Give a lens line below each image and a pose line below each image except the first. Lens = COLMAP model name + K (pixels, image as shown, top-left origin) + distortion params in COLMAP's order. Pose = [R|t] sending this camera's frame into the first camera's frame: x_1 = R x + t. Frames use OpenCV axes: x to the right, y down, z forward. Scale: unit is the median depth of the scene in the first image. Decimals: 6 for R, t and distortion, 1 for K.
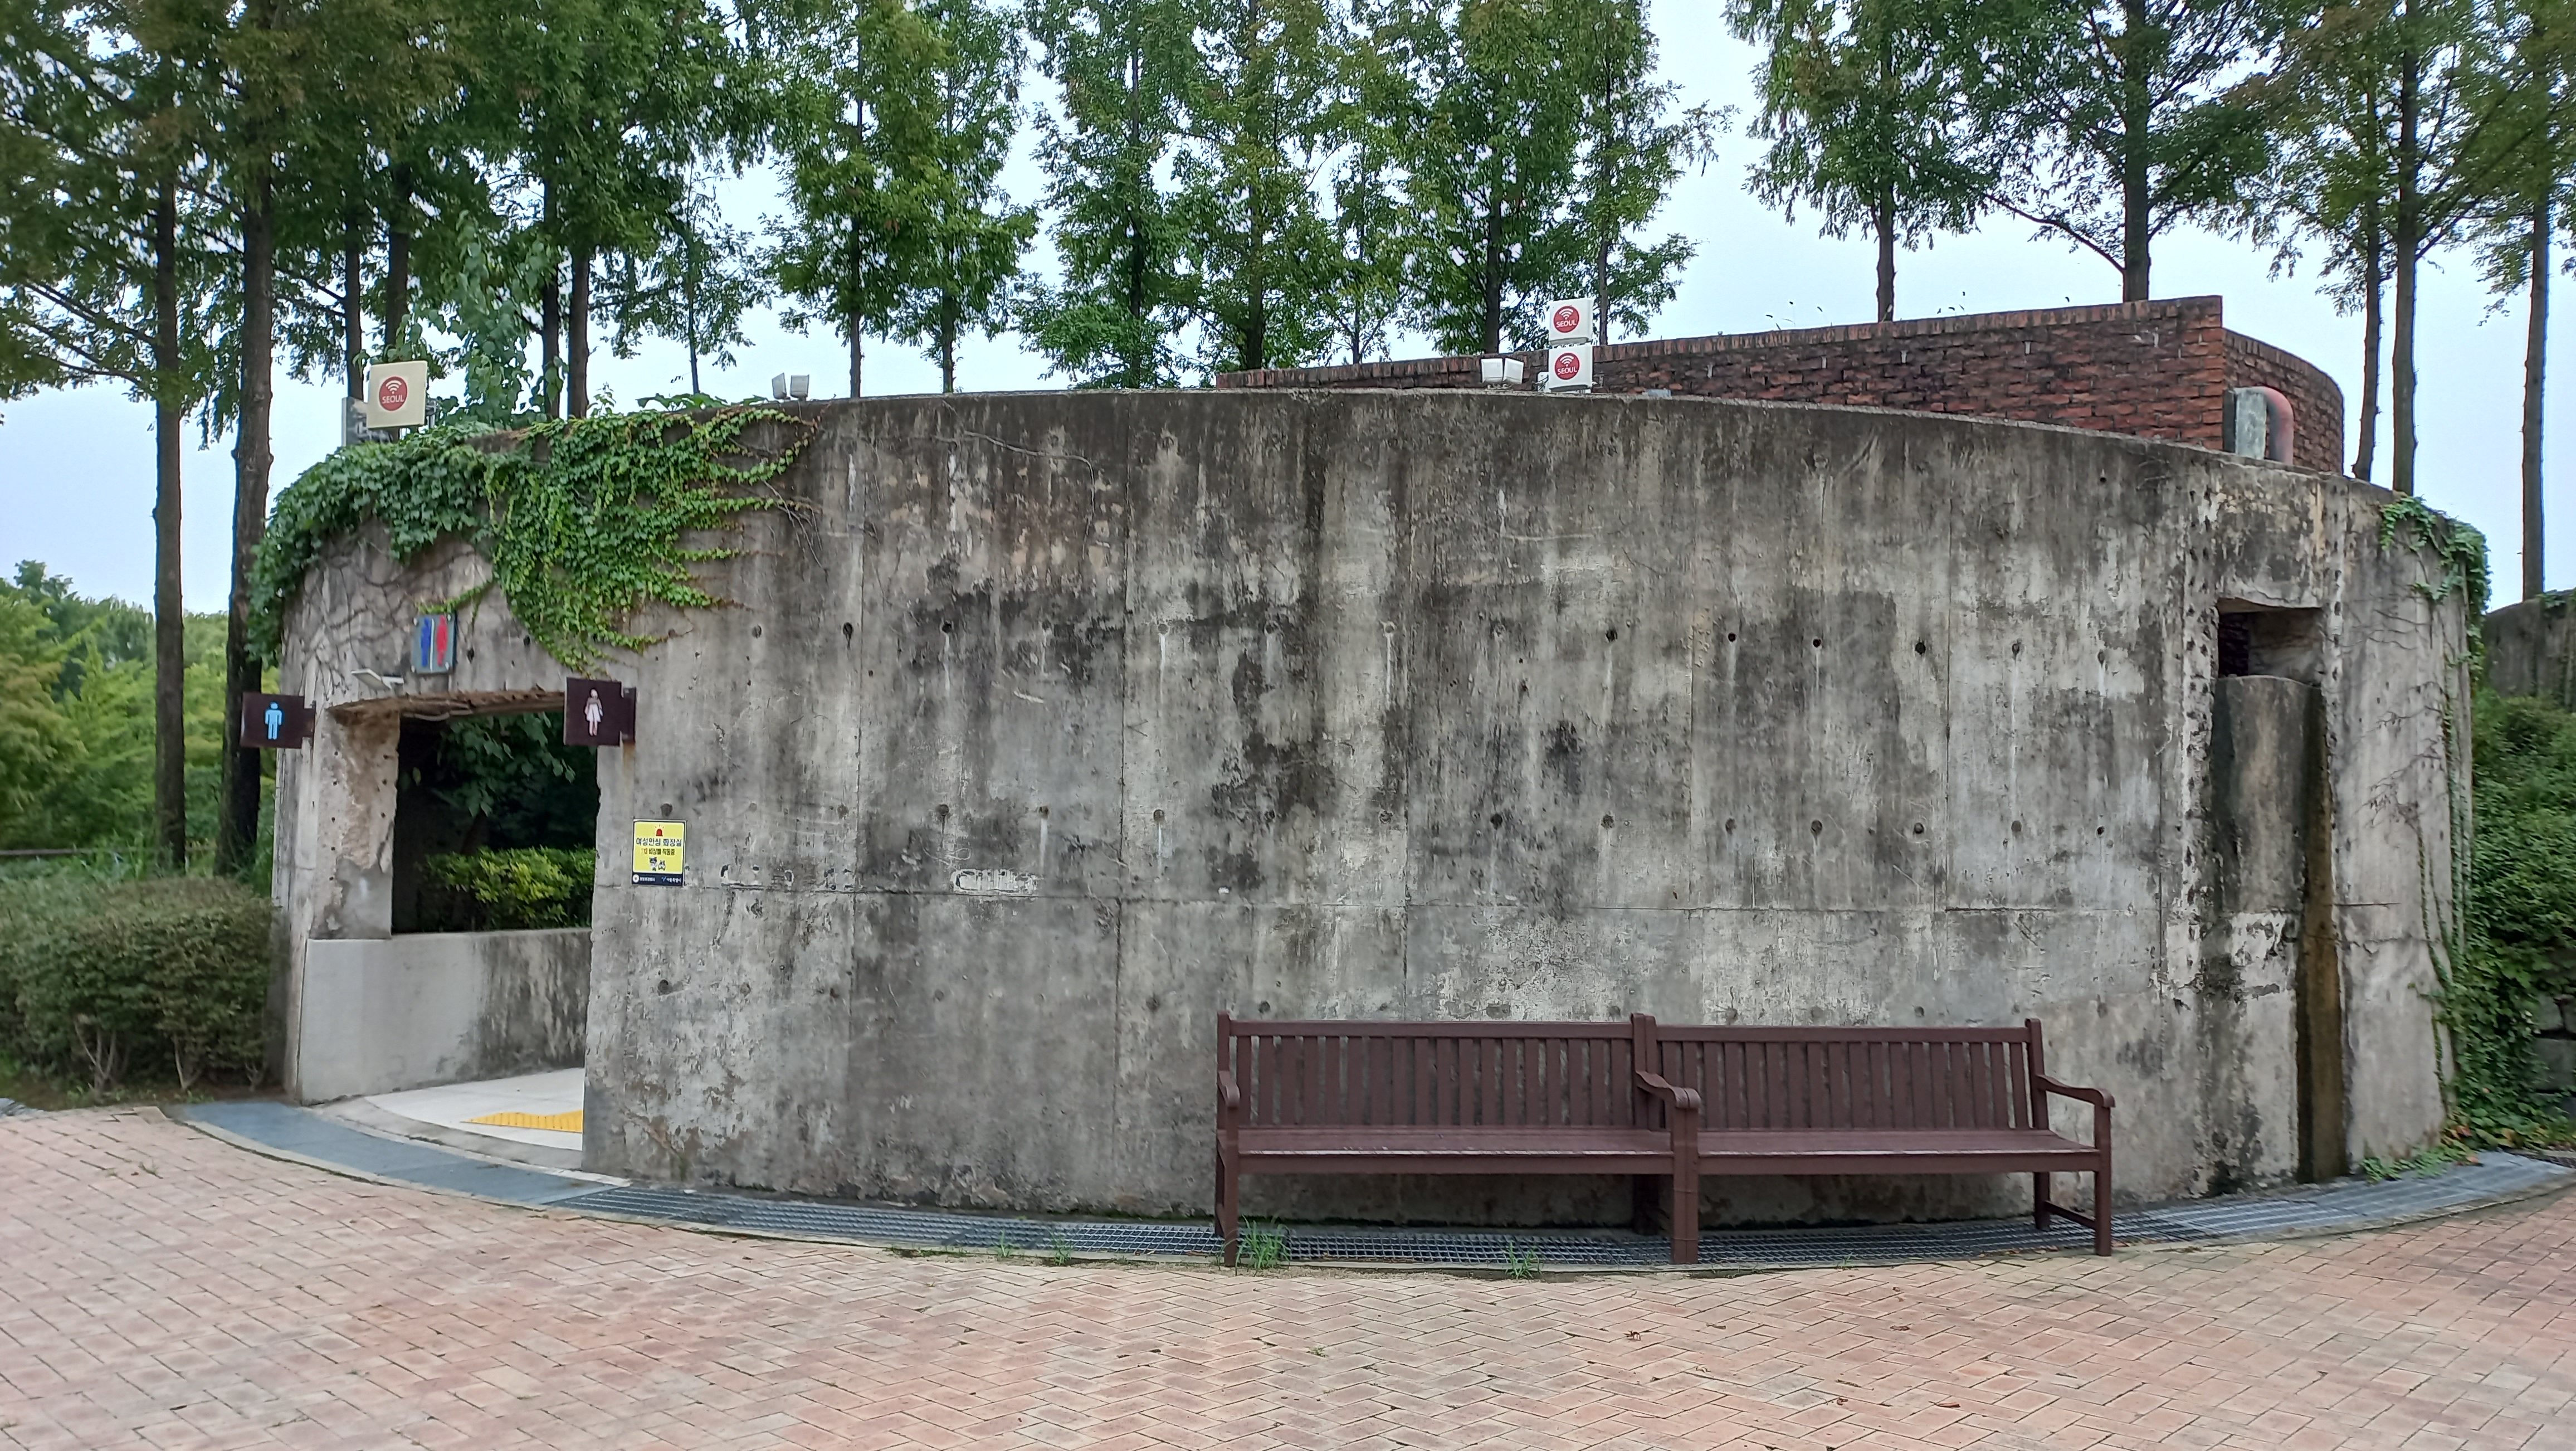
lens RADIAL K [[1888.6, 0, 1288.0], [0, 1888.6, 725.5], [0, 0, 1]] dist [-0.008608, 0.042829]
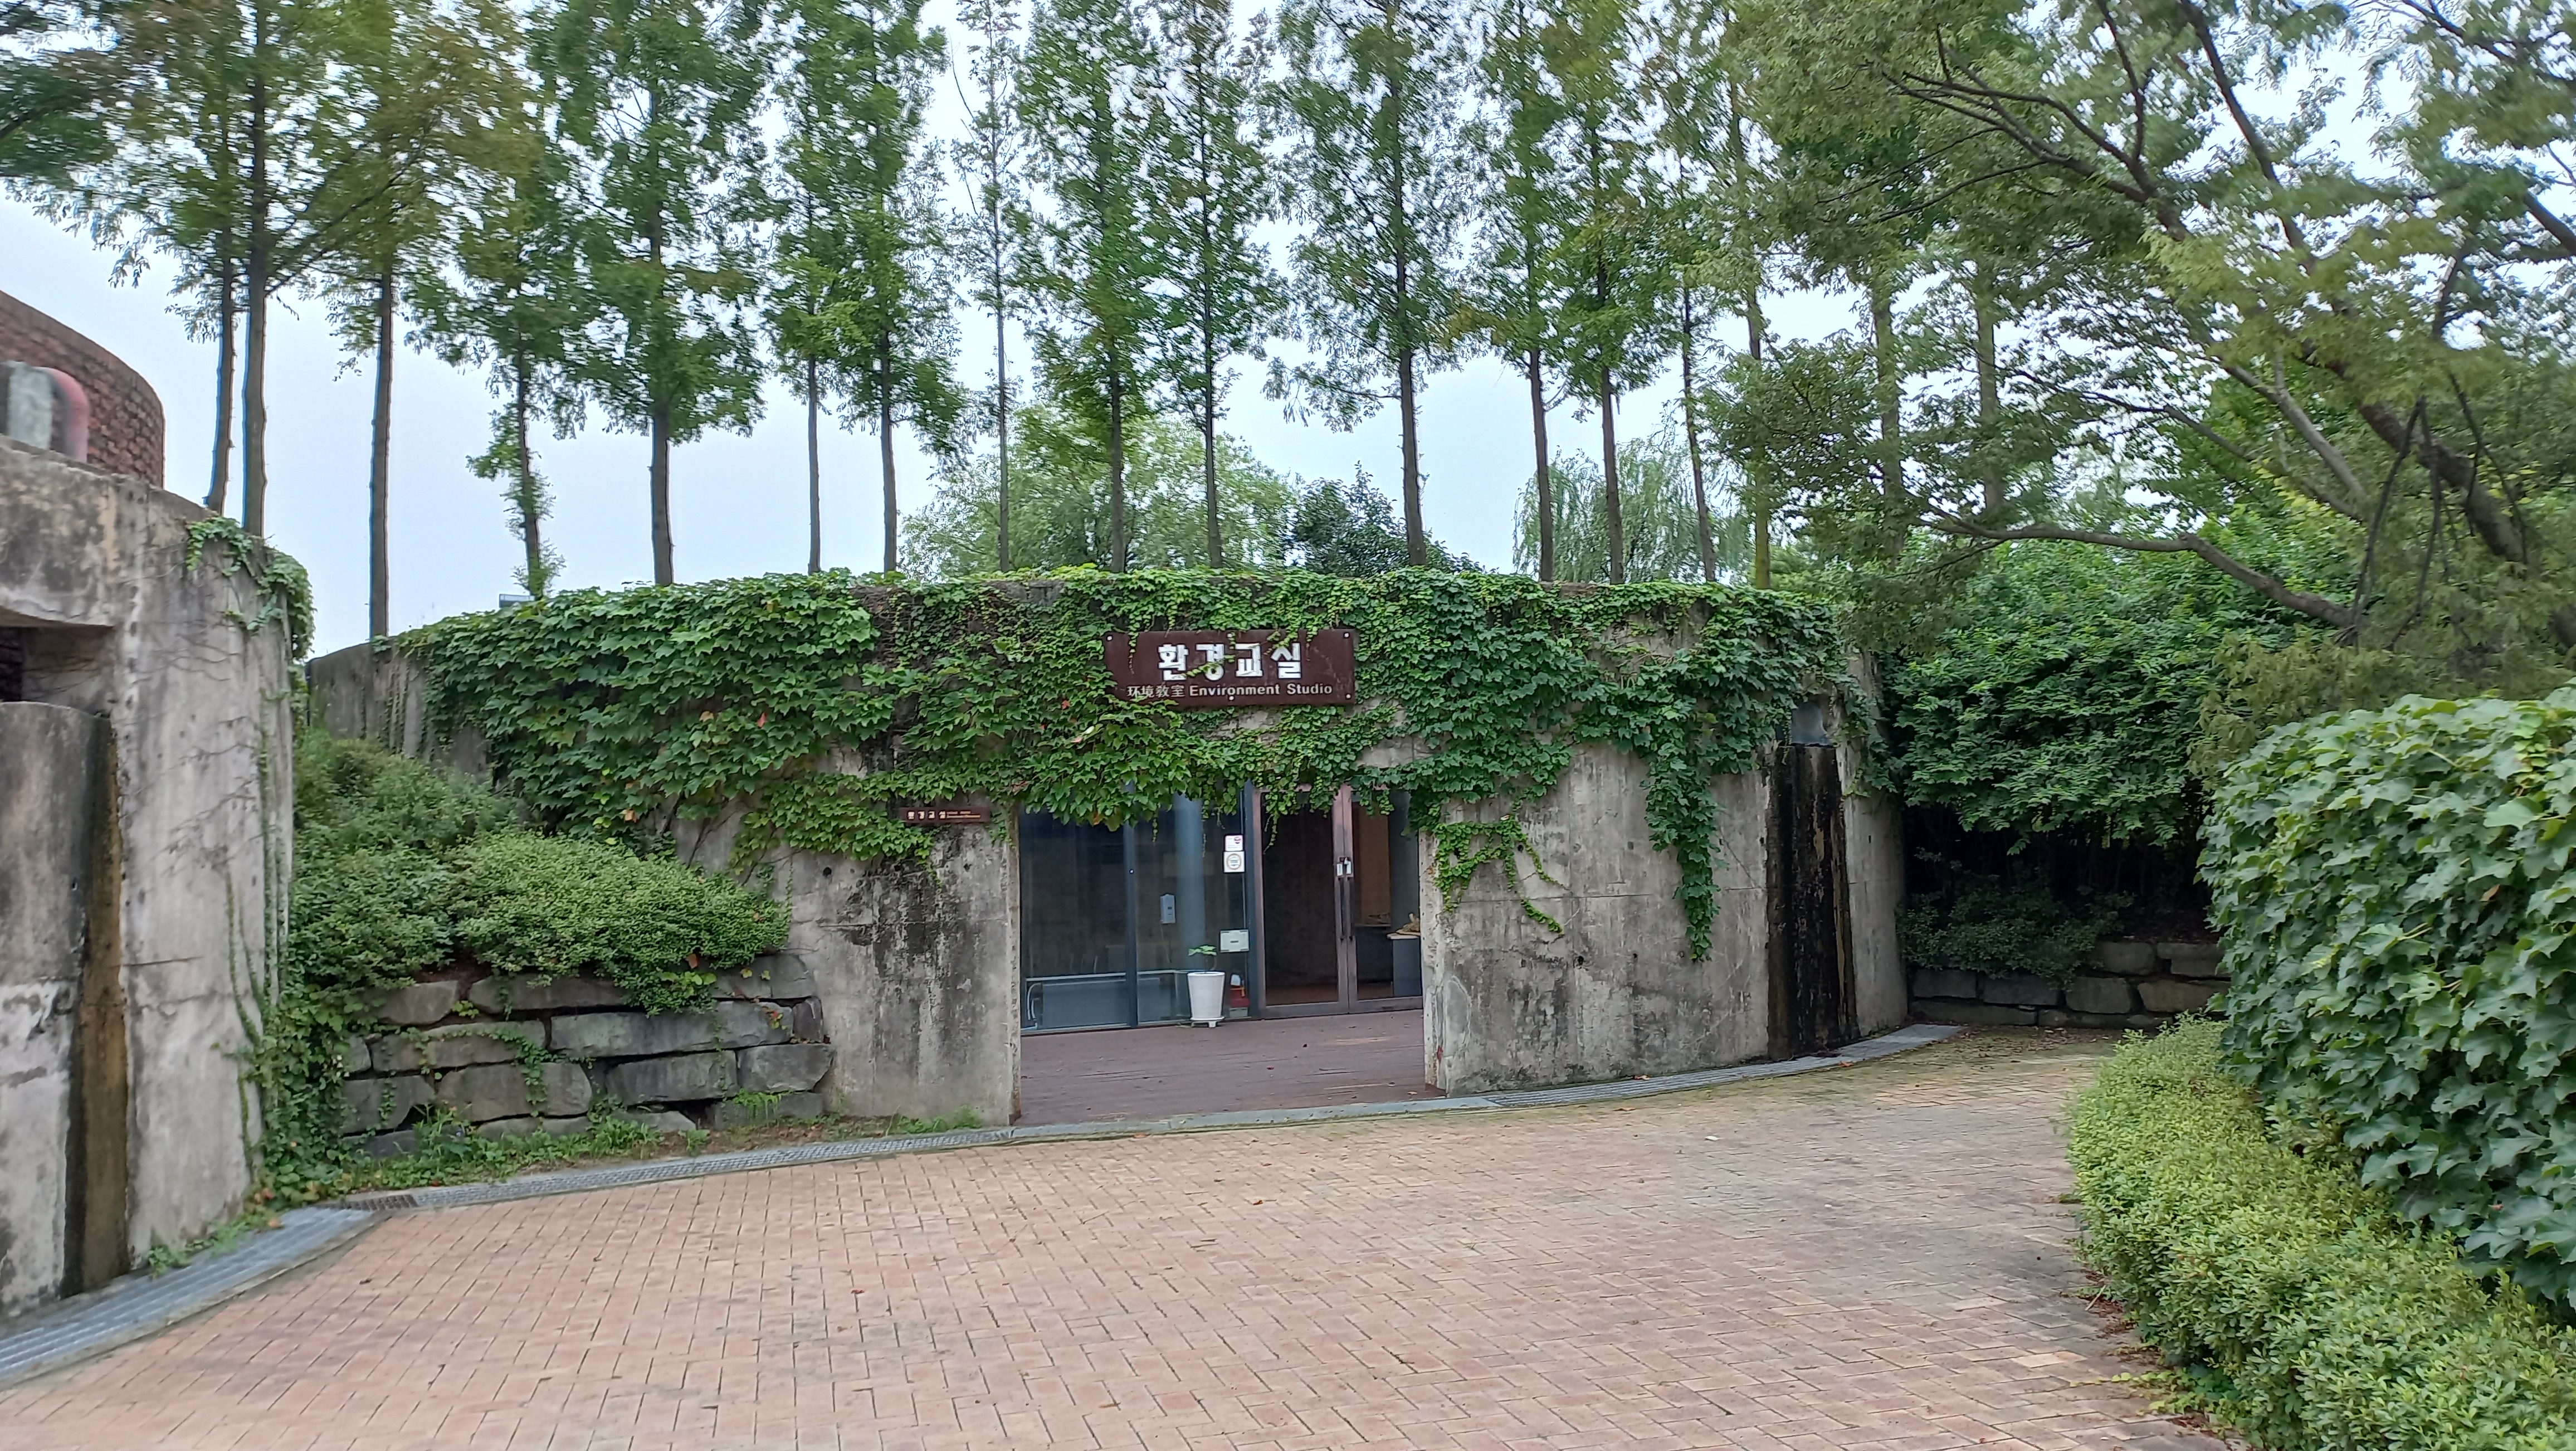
lens RADIAL K [[1888.6, 0, 1288.0], [0, 1888.6, 725.5], [0, 0, 1]] dist [-0.008608, 0.042829]
pose [[0.523046, 0.022921, 0.851996, 0.074331], [-0.000480, 0.999646, -0.026599, 0.005648], [-0.852304, 0.013503, 0.522872, 0.068342]]
